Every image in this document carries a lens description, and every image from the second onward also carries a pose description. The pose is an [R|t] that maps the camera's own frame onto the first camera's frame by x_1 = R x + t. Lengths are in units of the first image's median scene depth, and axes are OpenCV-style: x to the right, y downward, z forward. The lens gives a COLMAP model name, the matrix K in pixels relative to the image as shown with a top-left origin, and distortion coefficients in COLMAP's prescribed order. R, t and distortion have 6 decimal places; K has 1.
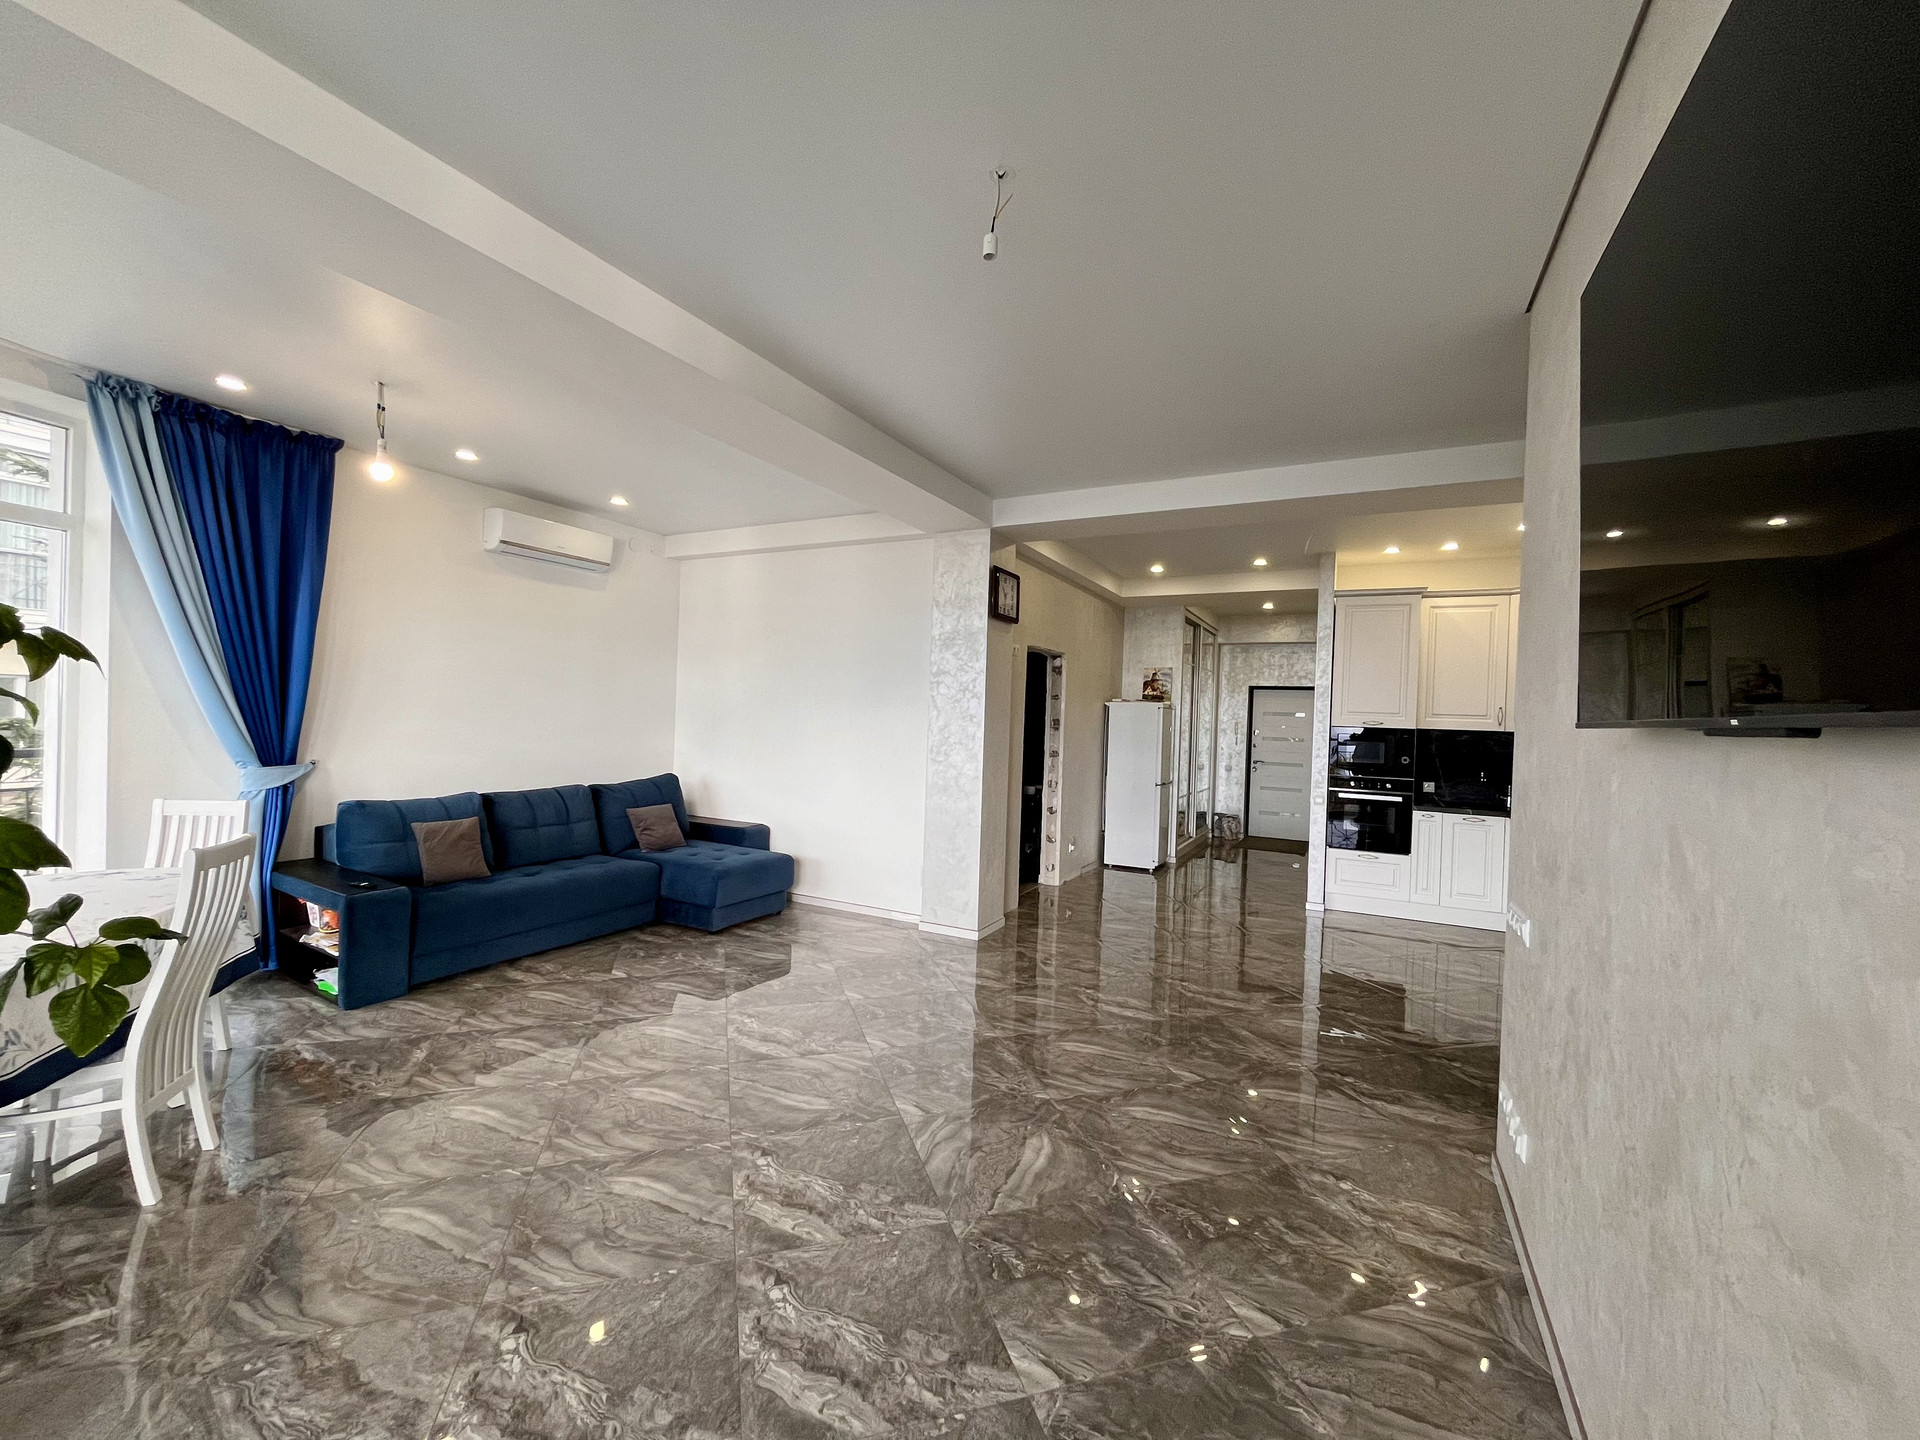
lens RADIAL K [[770.4, 0, 962.0], [0, 770.4, 714.2], [0, 0, 1]] dist [-0.001953, -0.001032]
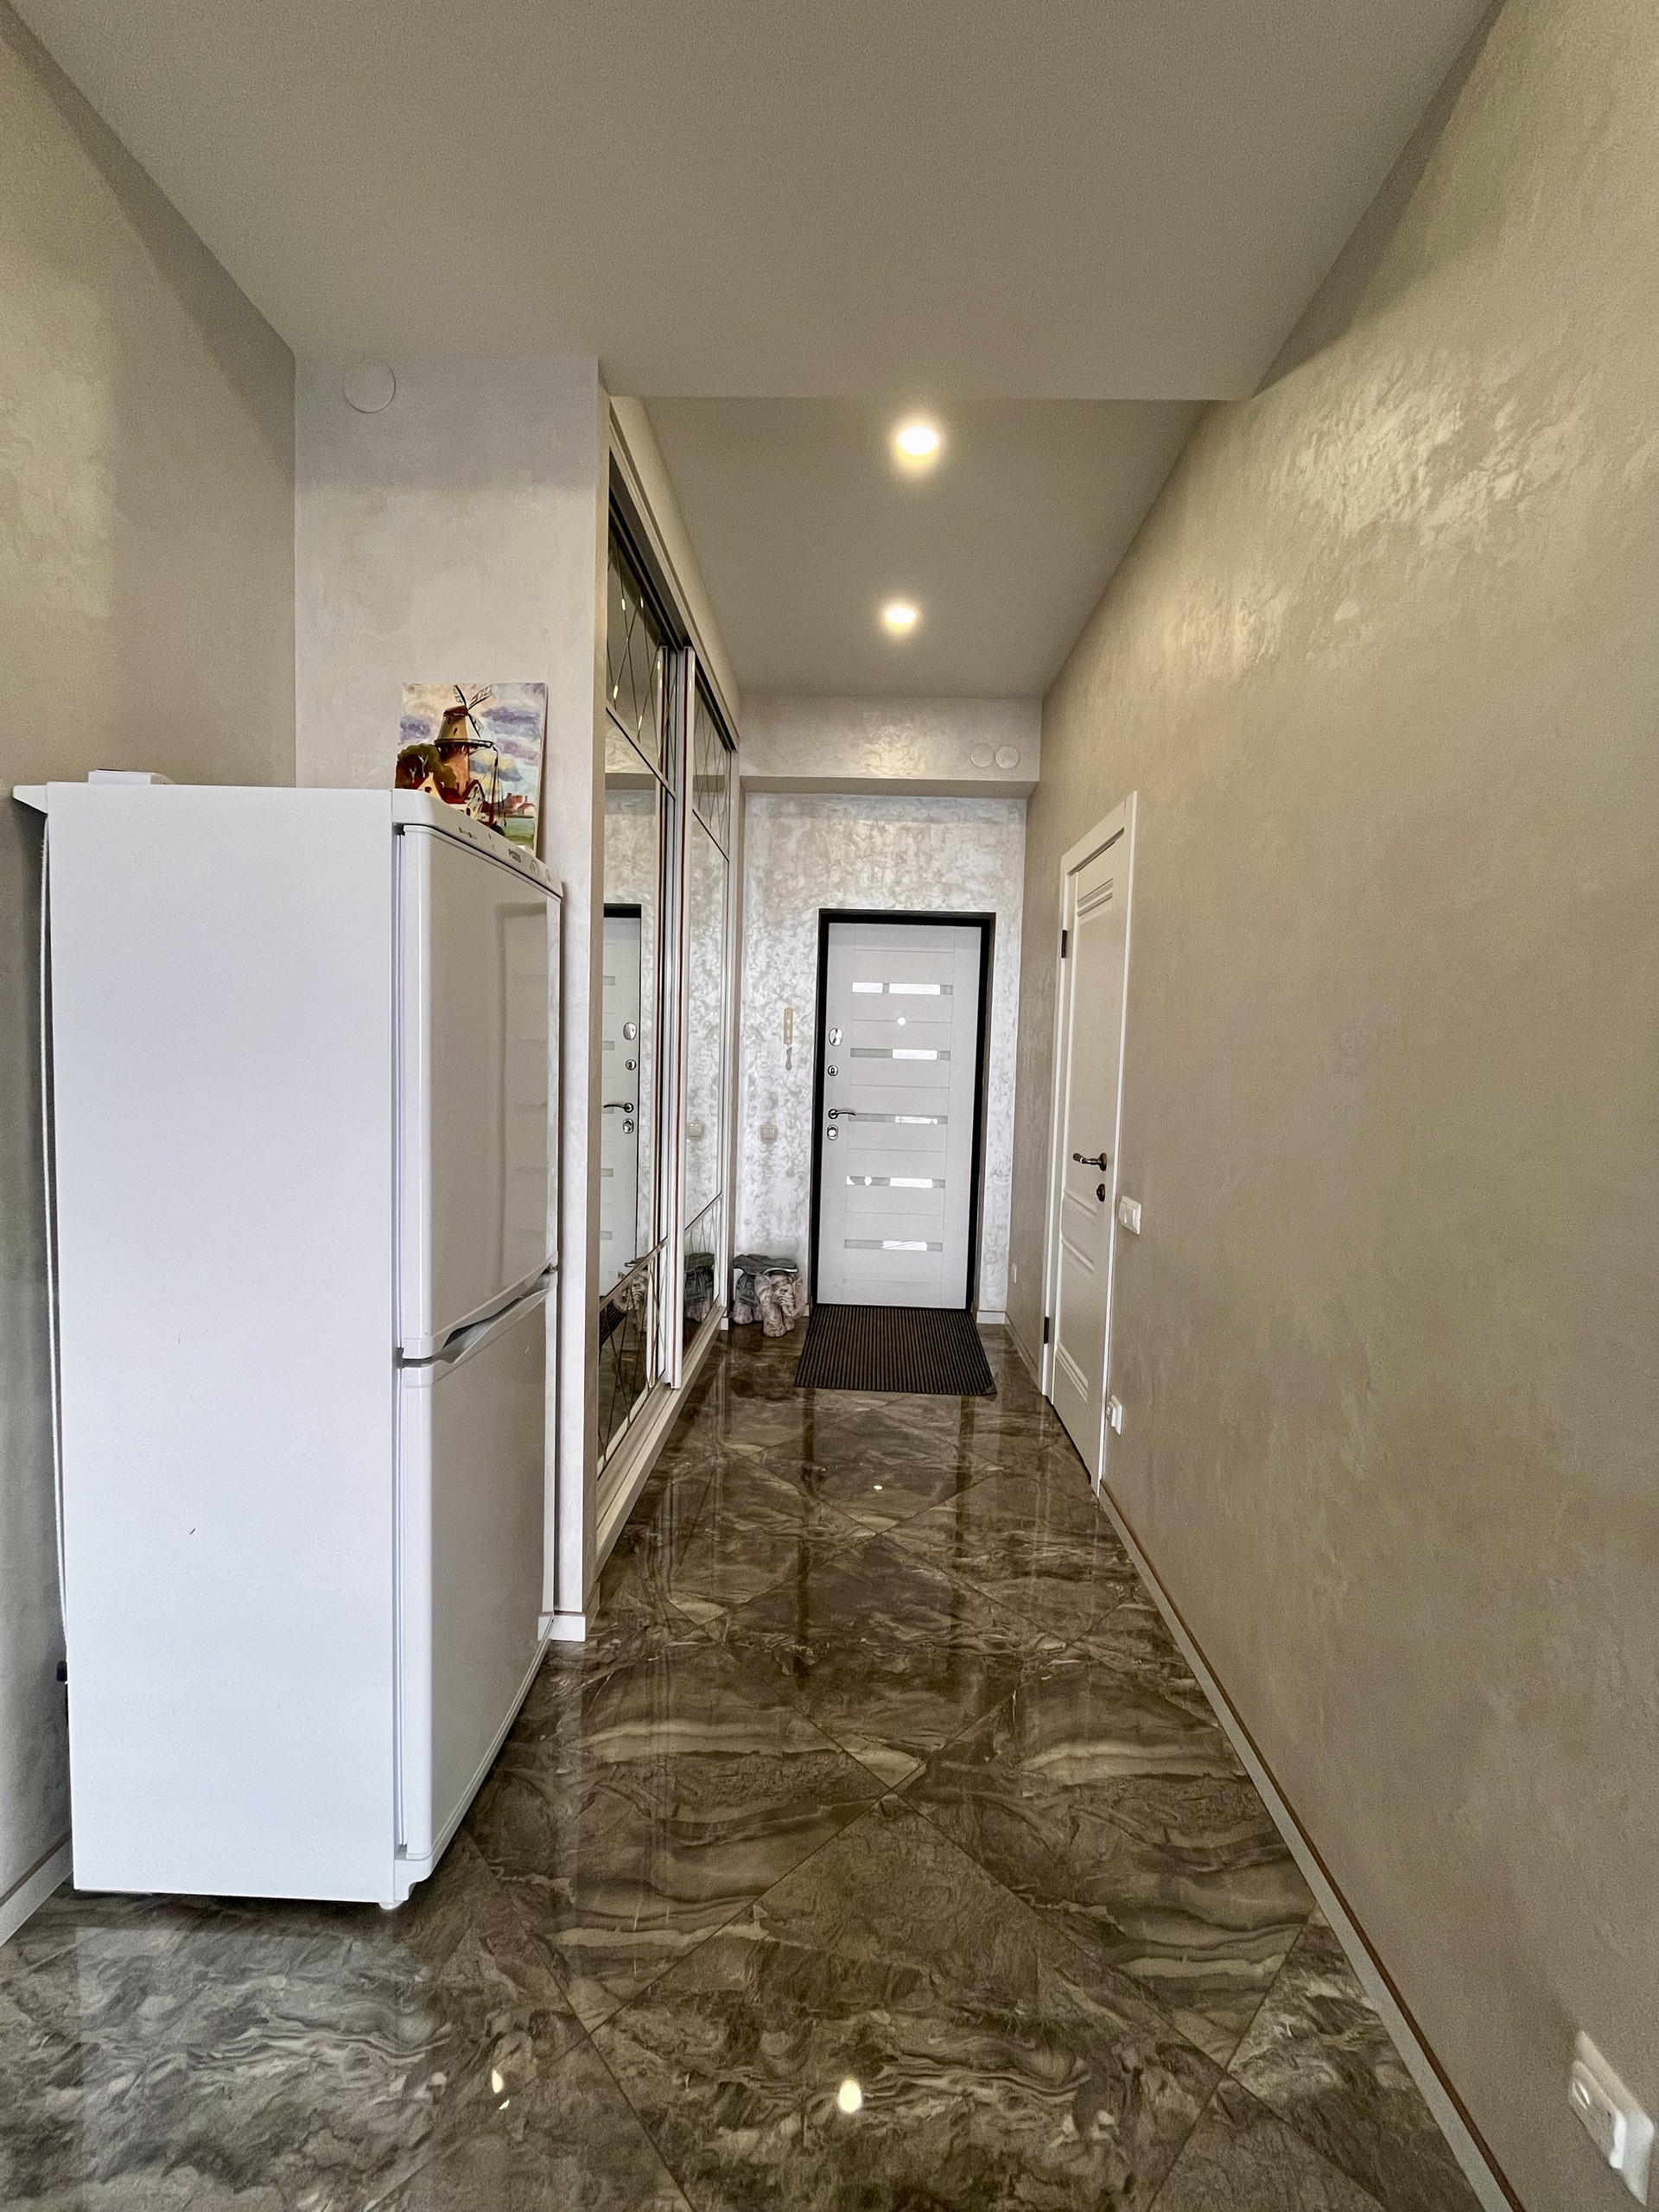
lens RADIAL K [[887.6, 0, 835.8], [0, 887.6, 1096.4], [0, 0, 1]] dist [-0.001953, -0.001032]
pose [[0.898599, -0.032813, 0.437542, 0.189917], [0.001249, 0.997387, 0.072233, 0.021915], [-0.438769, -0.064363, 0.896292, 0.607367]]
